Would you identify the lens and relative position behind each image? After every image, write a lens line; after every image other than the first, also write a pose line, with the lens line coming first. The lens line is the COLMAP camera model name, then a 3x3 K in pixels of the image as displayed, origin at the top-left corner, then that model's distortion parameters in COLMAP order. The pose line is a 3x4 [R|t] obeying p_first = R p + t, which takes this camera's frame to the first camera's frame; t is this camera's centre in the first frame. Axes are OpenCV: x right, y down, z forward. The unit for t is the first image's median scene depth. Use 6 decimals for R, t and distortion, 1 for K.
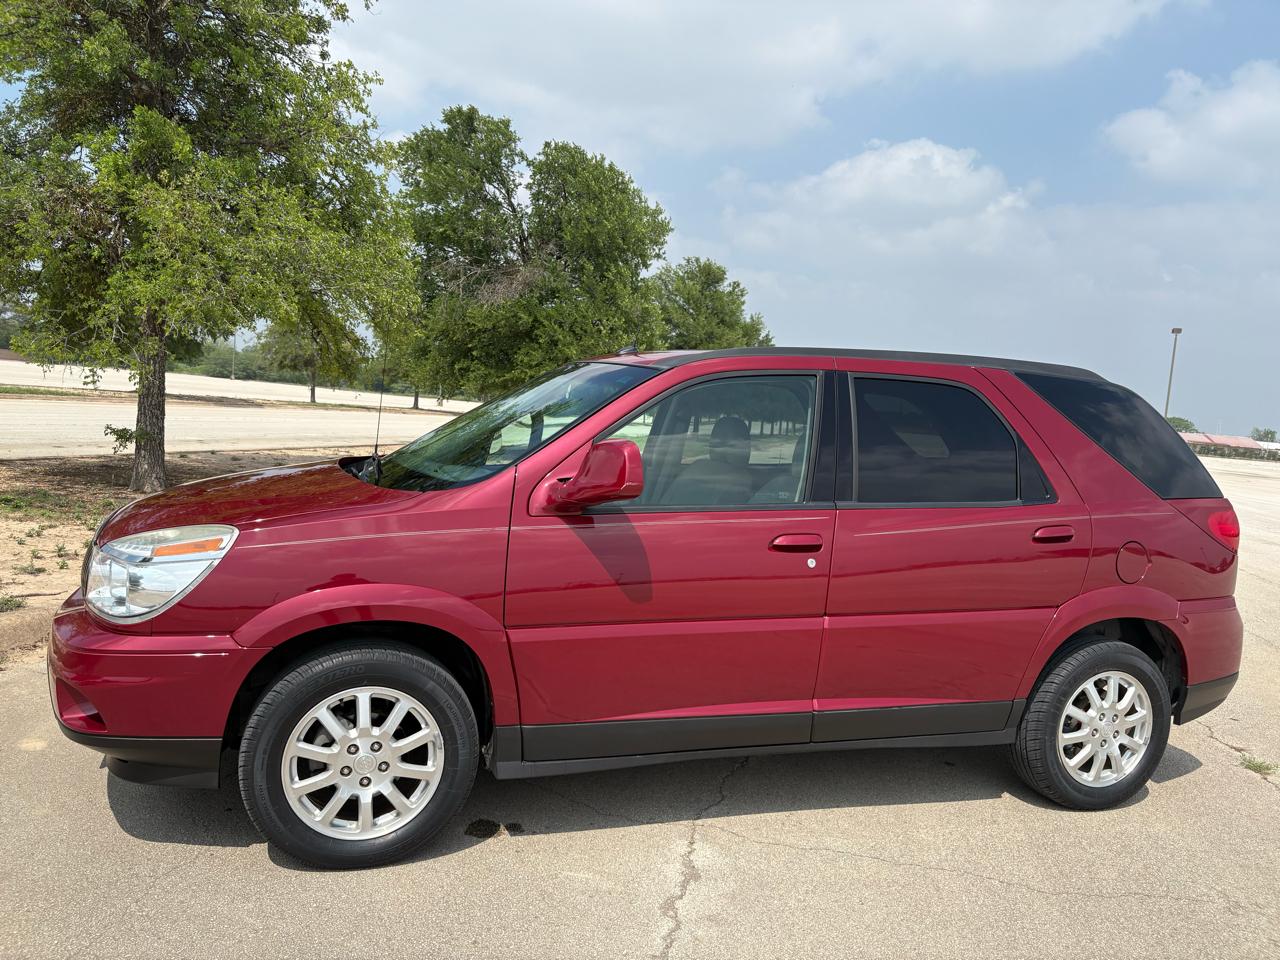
lens RADIAL K [[976.4, 0, 631.7], [0, 976.4, 482.7], [0, 0, 1]] dist [0.040520, -0.042889]
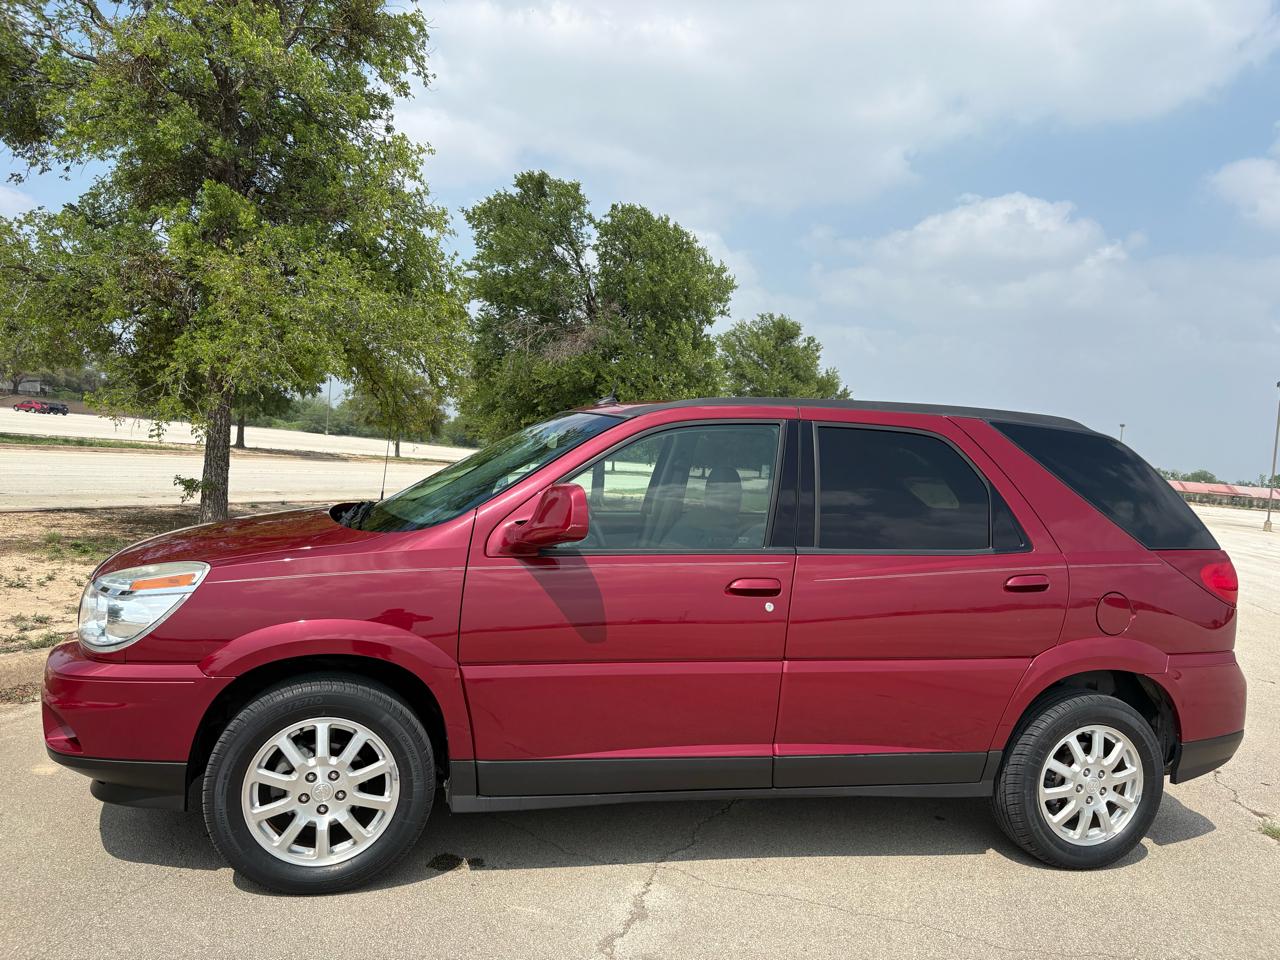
lens RADIAL K [[976.4, 0, 635.4], [0, 976.4, 481.9], [0, 0, 1]] dist [0.040520, -0.042889]
pose [[0.996548, 0.003776, -0.082933, 0.114908], [-0.008511, 0.998348, -0.056825, 0.009725], [0.082581, 0.057335, 0.994934, -0.027560]]
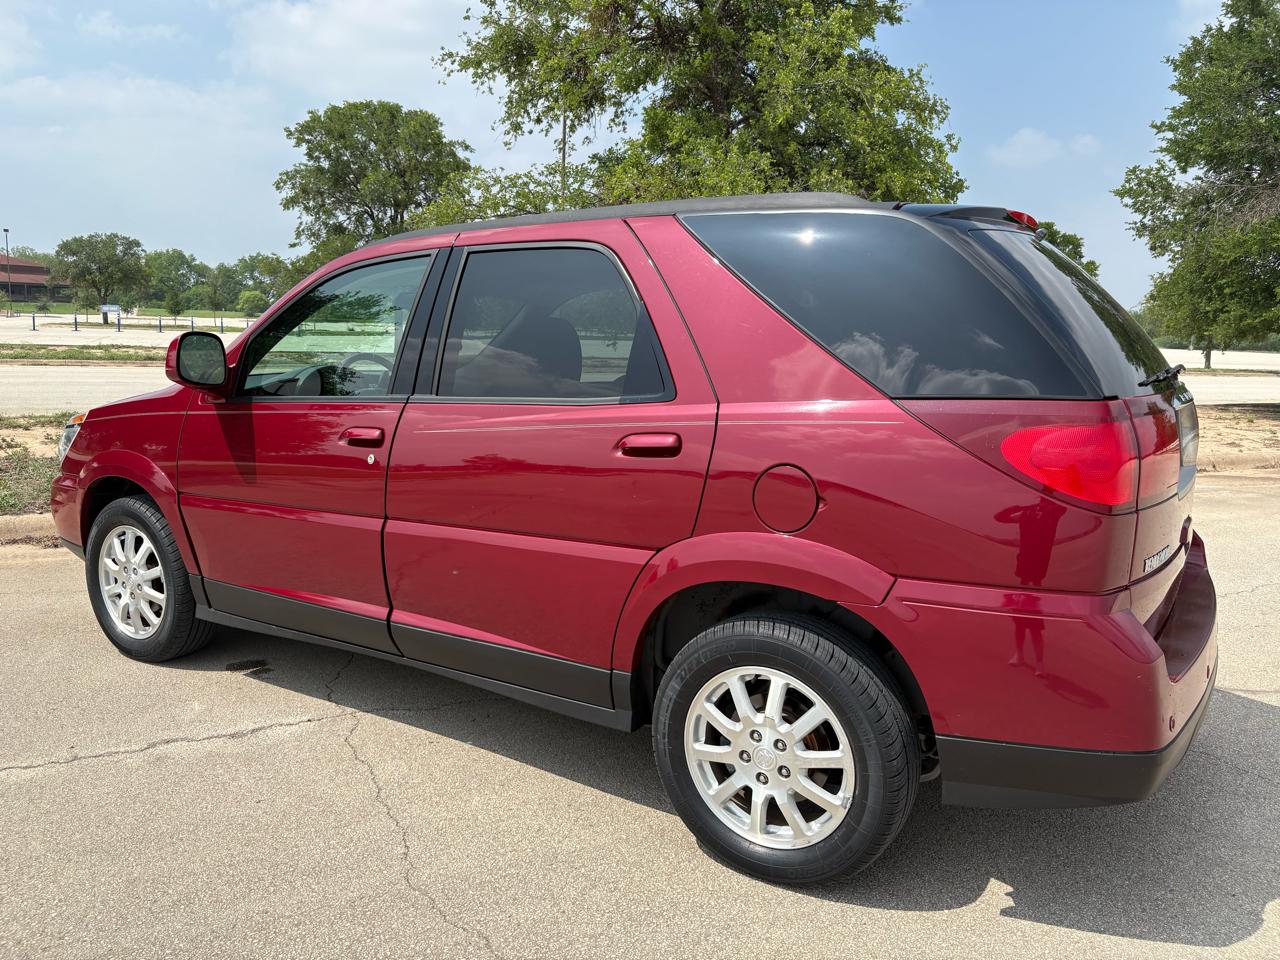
lens RADIAL K [[976.4, 0, 641.9], [0, 976.4, 486.1], [0, 0, 1]] dist [0.040520, -0.042889]
pose [[0.605468, 0.057042, -0.793822, 0.963324], [-0.036495, 0.998369, 0.043904, 0.052046], [0.795032, 0.002388, 0.606563, 0.573731]]
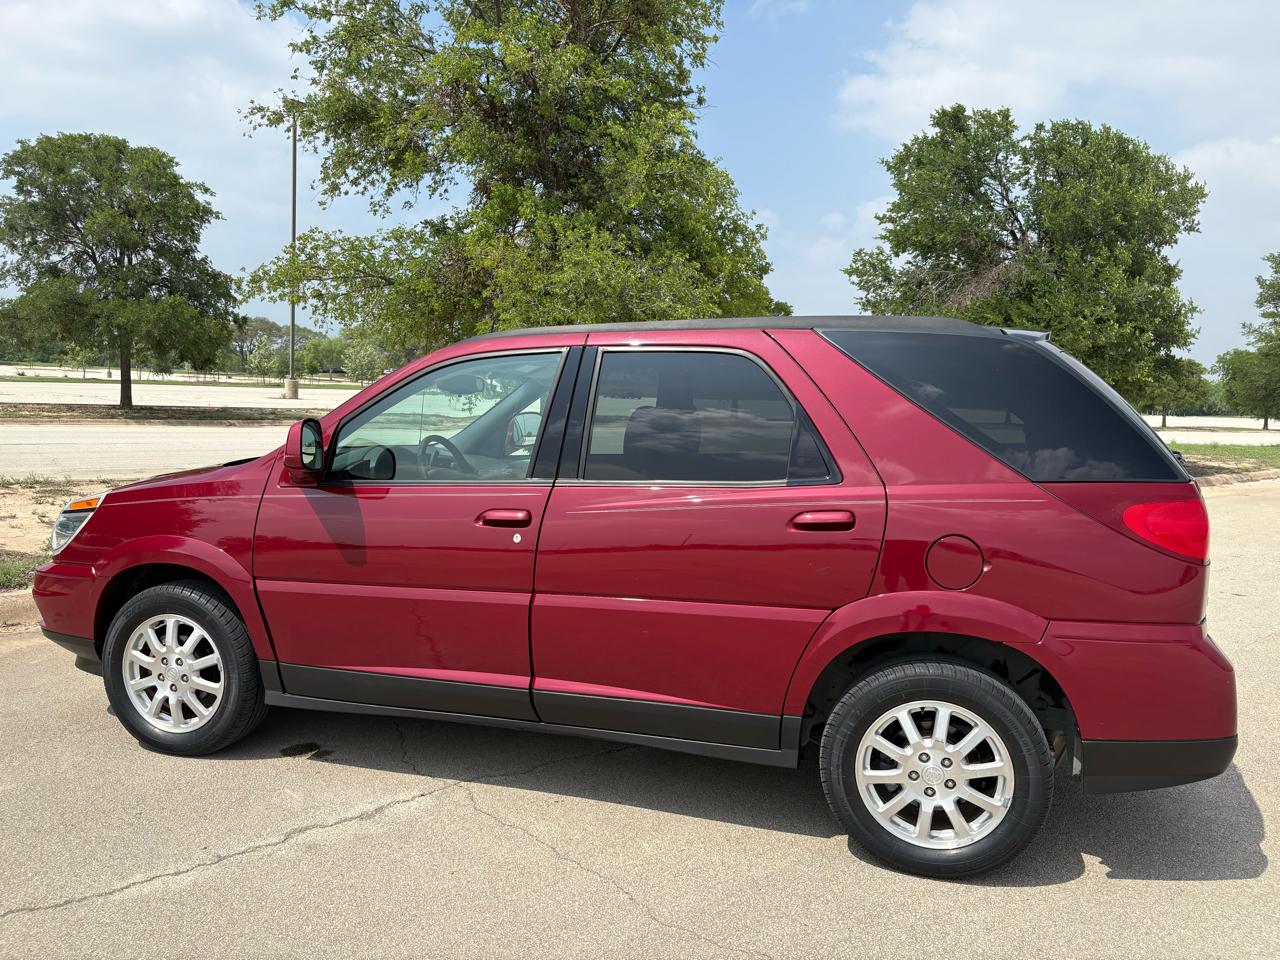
lens RADIAL K [[976.4, 0, 645.1], [0, 976.4, 479.0], [0, 0, 1]] dist [0.040520, -0.042889]
pose [[0.806587, -0.002555, -0.591110, 0.787828], [-0.012034, 0.999712, -0.020743, 0.036539], [0.590993, 0.023844, 0.806324, 0.241533]]
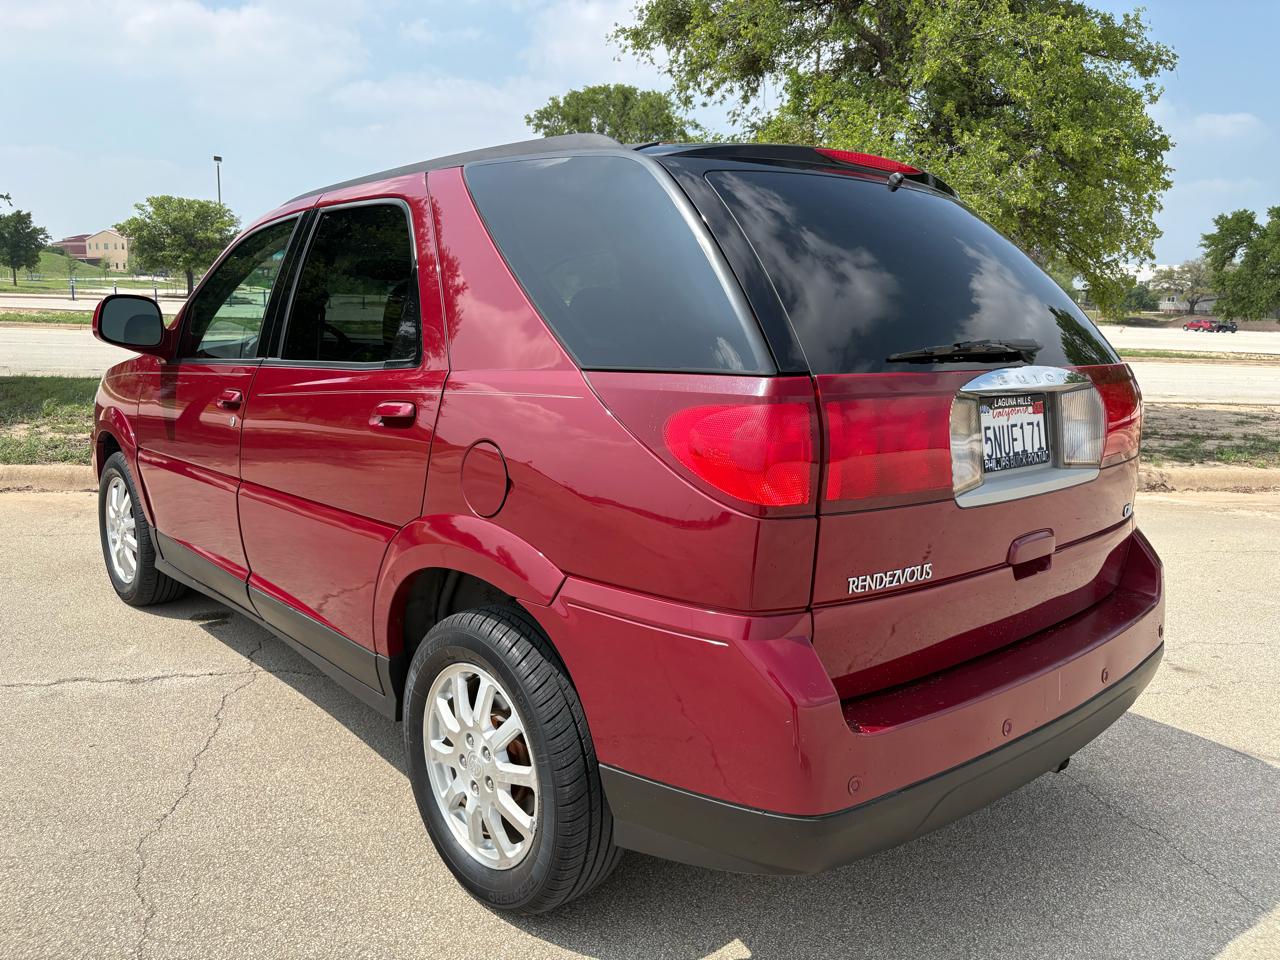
lens RADIAL K [[976.4, 0, 647.5], [0, 976.4, 480.4], [0, 0, 1]] dist [0.040520, -0.042889]
pose [[0.376354, 0.093521, -0.921744, 1.072425], [-0.074260, 0.994736, 0.070606, 0.038672], [0.923495, 0.041876, 0.381317, 0.901992]]
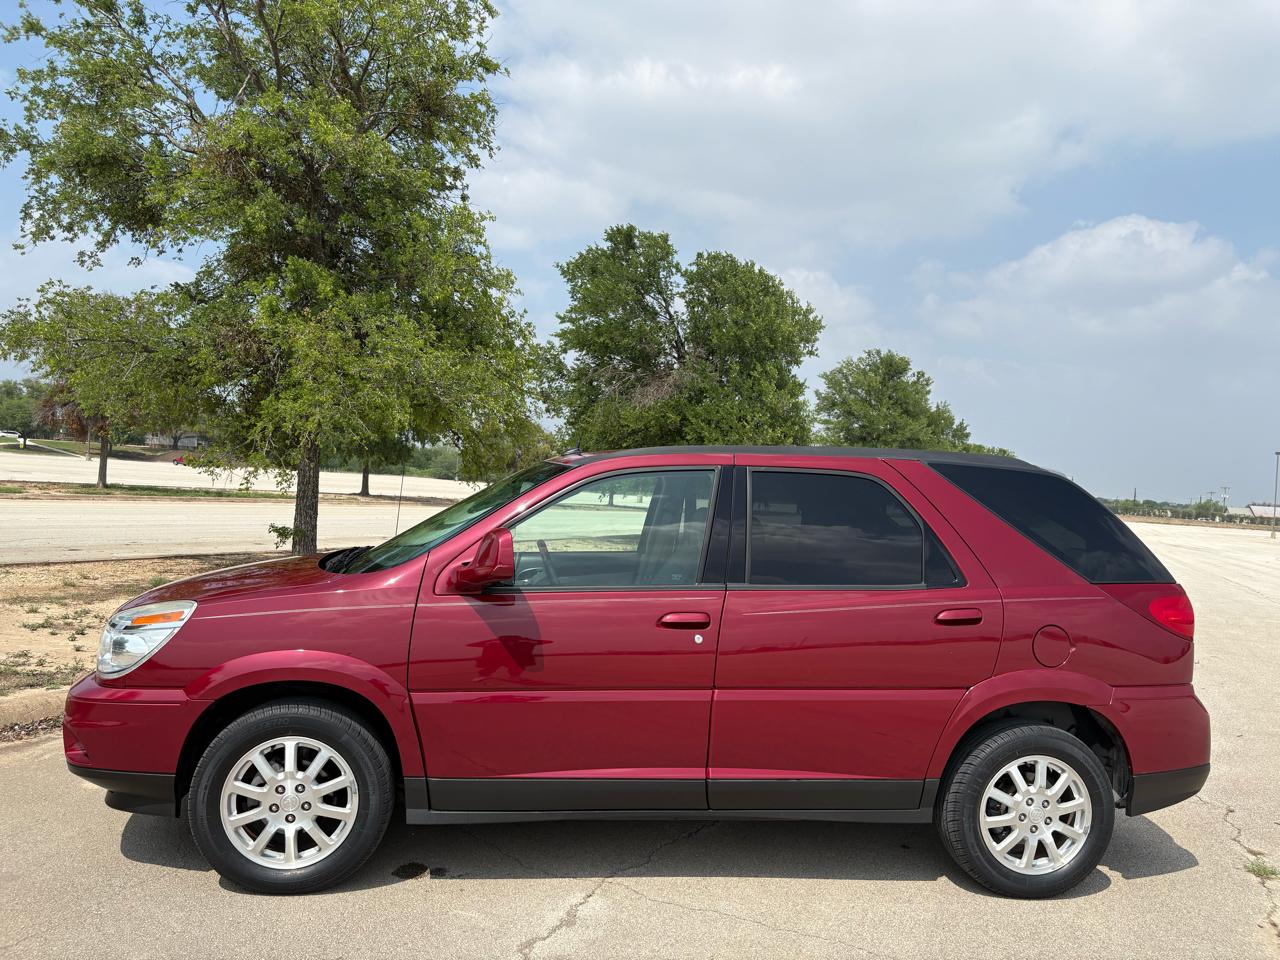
lens RADIAL K [[976.4, 0, 644.6], [0, 976.4, 478.1], [0, 0, 1]] dist [0.040520, -0.042889]
pose [[0.979450, -0.021316, -0.200559, 0.311762], [0.000899, 0.994851, -0.101342, 0.011544], [0.201686, 0.099079, 0.974426, -0.092423]]
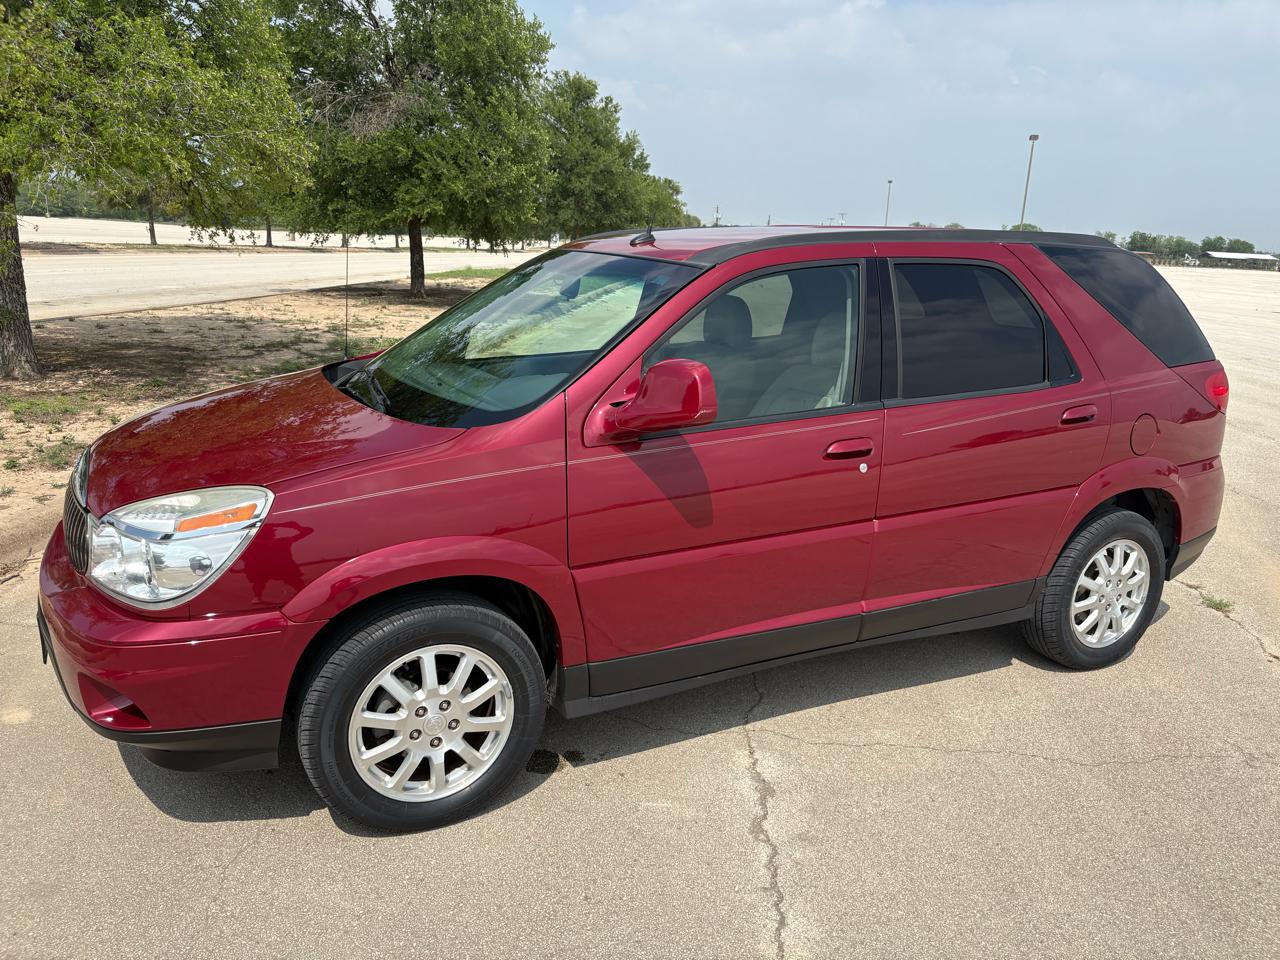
lens RADIAL K [[976.4, 0, 637.1], [0, 976.4, 481.3], [0, 0, 1]] dist [0.040520, -0.042889]
pose [[0.989309, -0.069240, 0.128348, -0.144013], [0.045789, 0.983074, 0.177393, -0.076642], [-0.138458, -0.169620, 0.975735, 0.078763]]
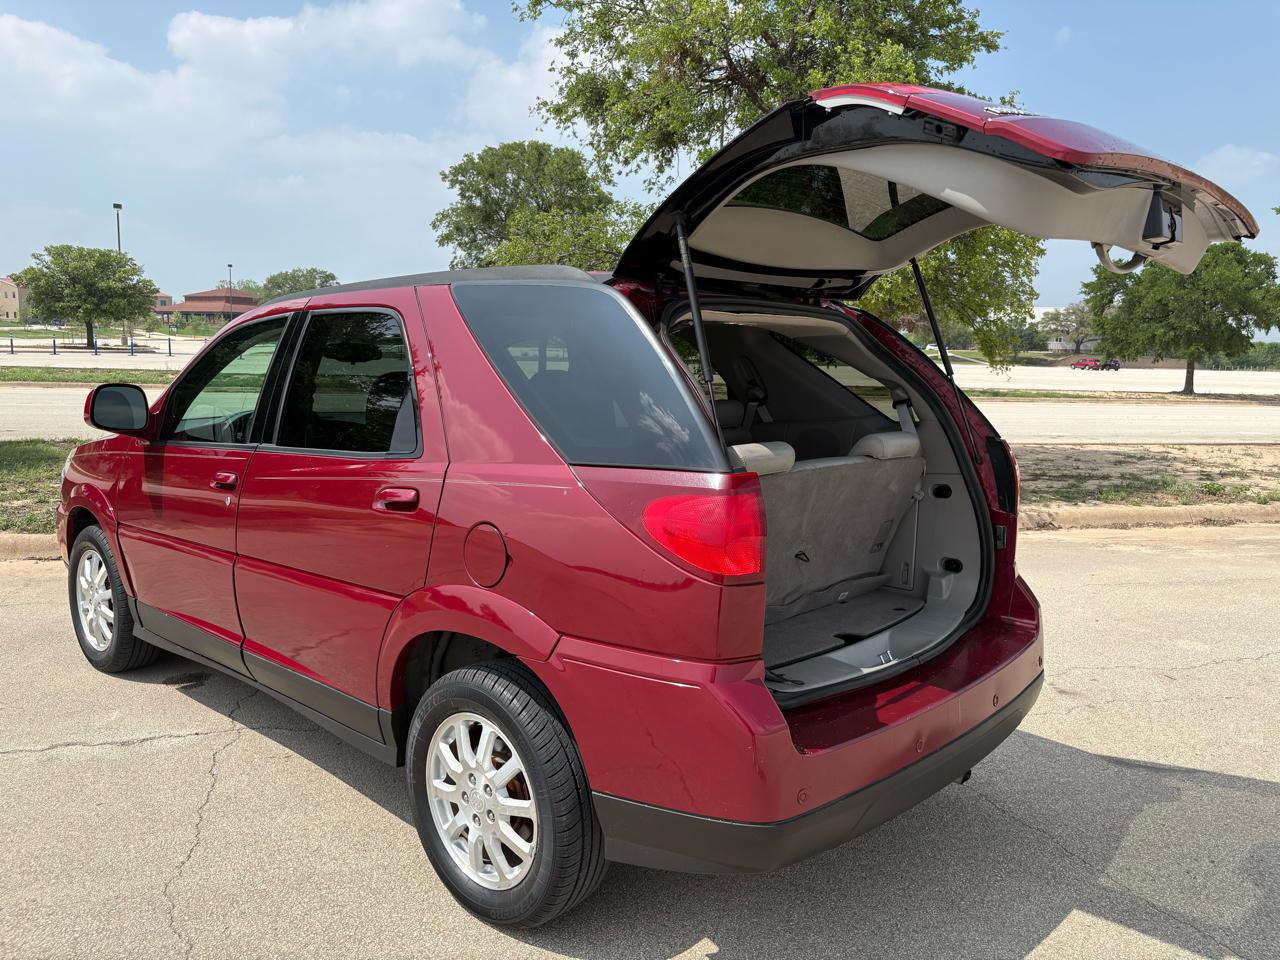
lens RADIAL K [[976.4, 0, 647.6], [0, 976.4, 478.6], [0, 0, 1]] dist [0.040520, -0.042889]
pose [[0.456725, 0.044309, -0.888504, 1.163395], [-0.055912, 0.998214, 0.021039, 0.011768], [0.887849, 0.040069, 0.458387, 0.819276]]
